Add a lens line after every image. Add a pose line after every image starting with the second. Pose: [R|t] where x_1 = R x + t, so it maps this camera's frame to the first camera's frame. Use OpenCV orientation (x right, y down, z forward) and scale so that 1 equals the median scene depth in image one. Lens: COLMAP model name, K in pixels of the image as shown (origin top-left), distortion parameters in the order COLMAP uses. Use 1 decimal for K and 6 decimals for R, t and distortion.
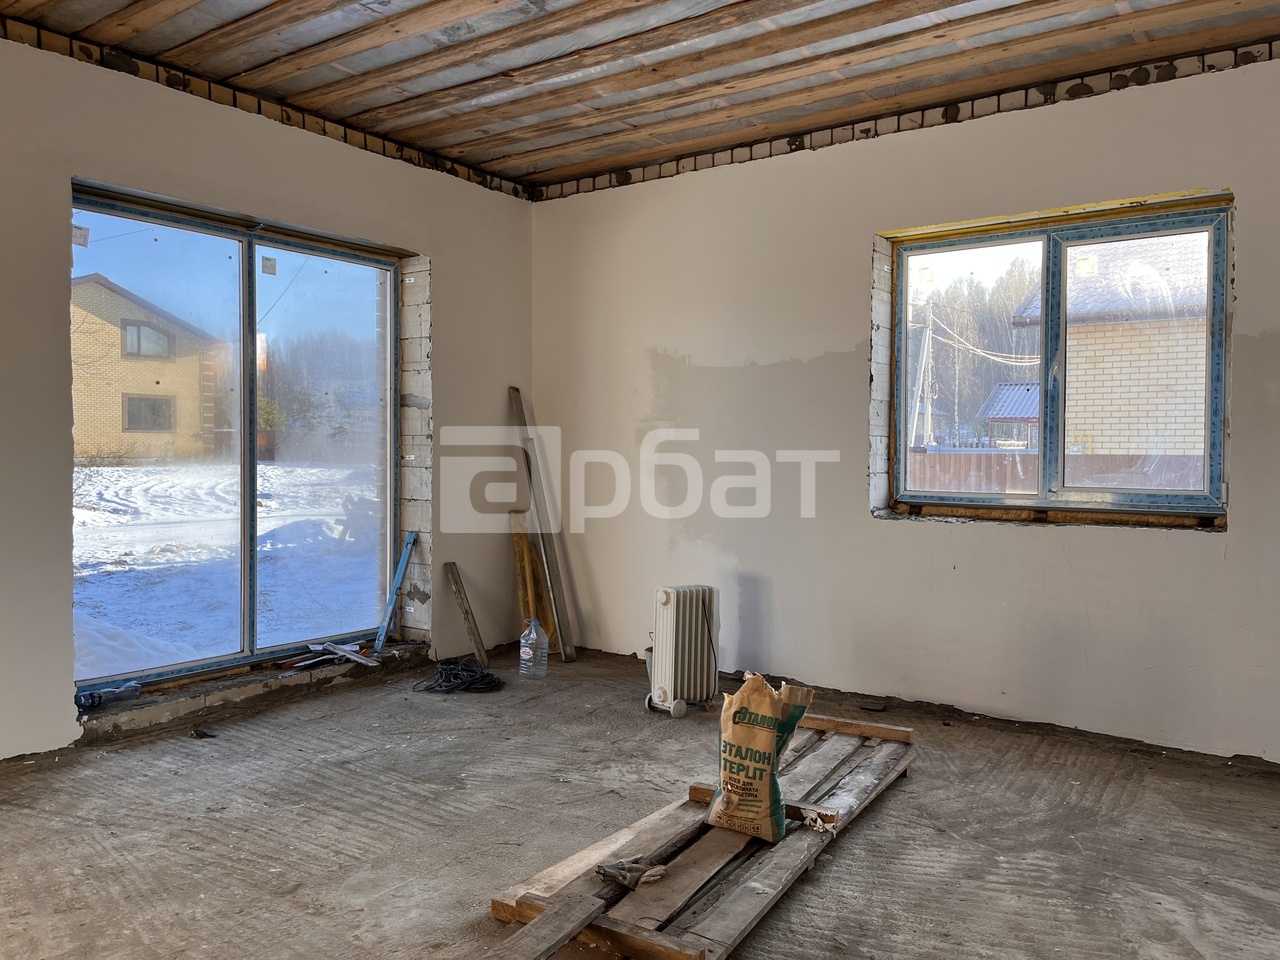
lens RADIAL K [[969.9, 0, 648.2], [0, 969.9, 476.2], [0, 0, 1]] dist [0.068255, -0.092602]
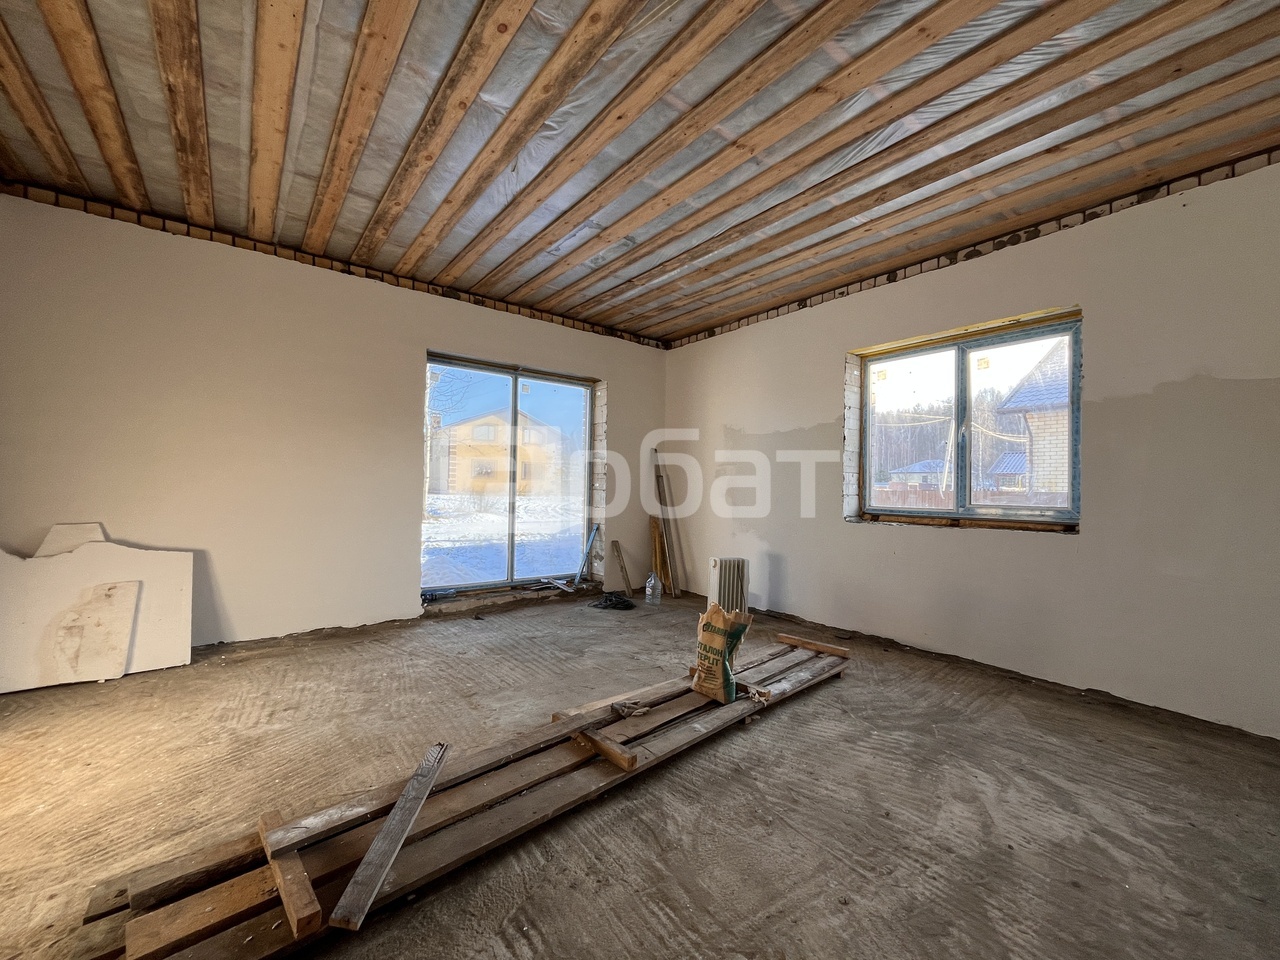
lens RADIAL K [[518.2, 0, 636.0], [0, 518.2, 484.6], [0, 0, 1]] dist [0.000022, -0.001119]
pose [[0.958339, 0.007667, -0.285529, 0.161522], [-0.019316, 0.999091, -0.038004, 0.023097], [0.284978, 0.041936, 0.957616, 0.058739]]
